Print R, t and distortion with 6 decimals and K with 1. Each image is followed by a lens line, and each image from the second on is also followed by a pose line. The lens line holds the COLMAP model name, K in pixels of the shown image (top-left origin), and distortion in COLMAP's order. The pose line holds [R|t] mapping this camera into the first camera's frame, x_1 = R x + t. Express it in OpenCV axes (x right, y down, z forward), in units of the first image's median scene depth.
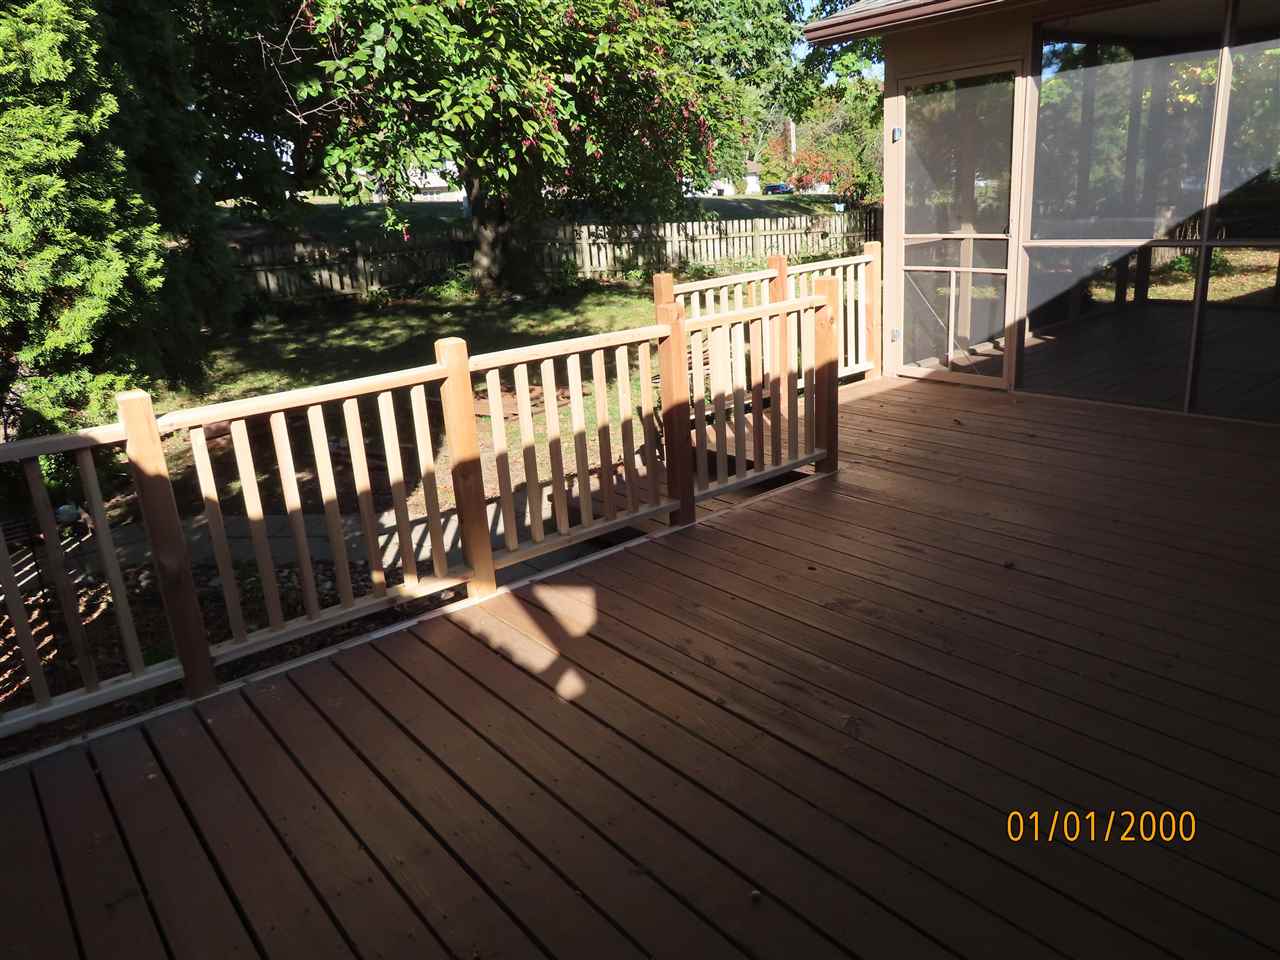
lens RADIAL K [[919.1, 0, 639.8], [0, 919.1, 479.2], [0, 0, 1]] dist [-0.010713, -0.002300]
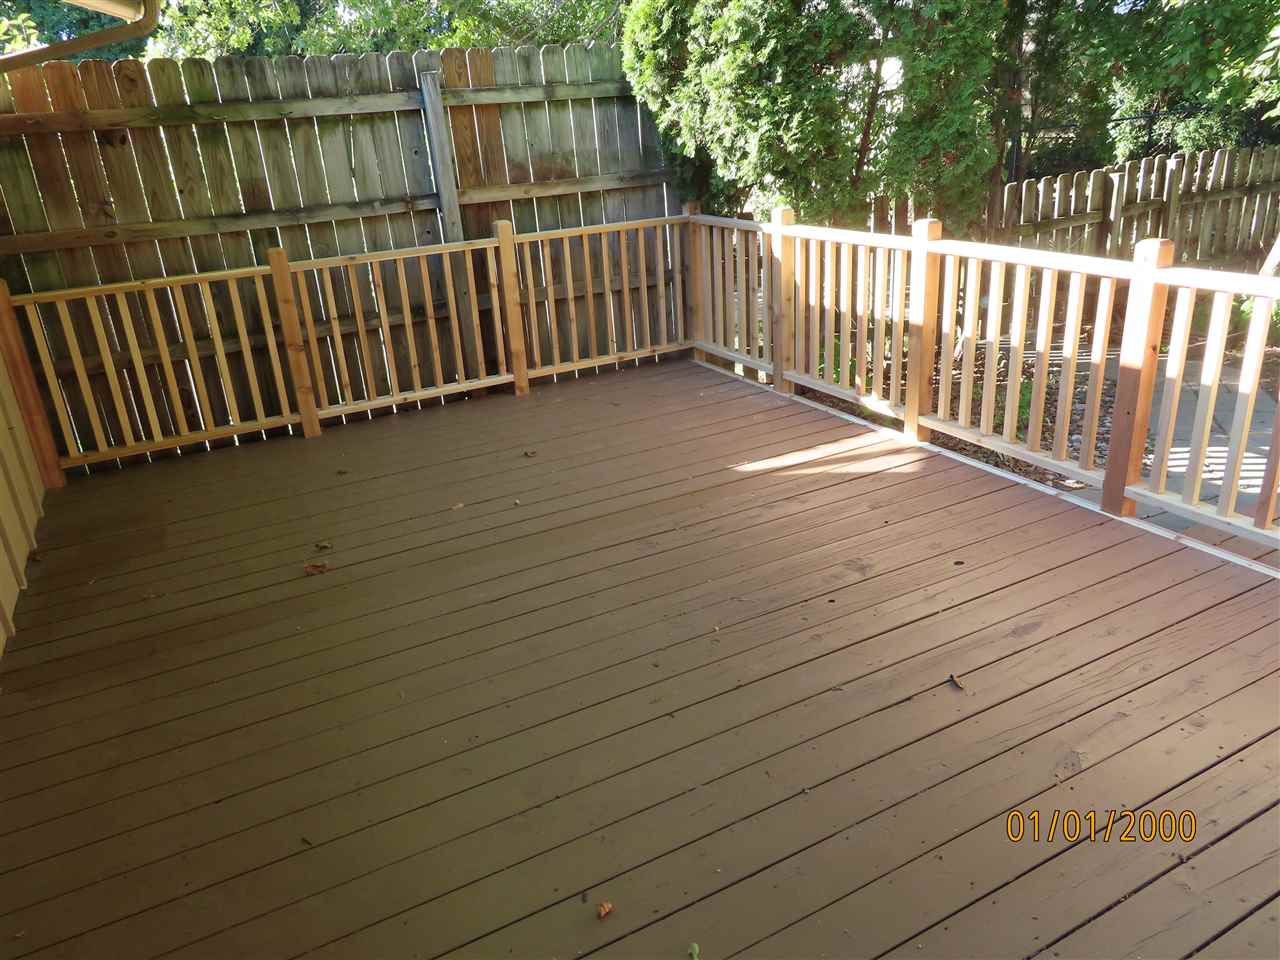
lens RADIAL K [[919.1, 0, 639.9], [0, 919.1, 479.6], [0, 0, 1]] dist [-0.010713, -0.002300]
pose [[-0.184535, 0.429726, -0.883902, 1.020453], [-0.211207, 0.860996, 0.462685, -0.323031], [0.959864, 0.272068, -0.068123, 0.750995]]
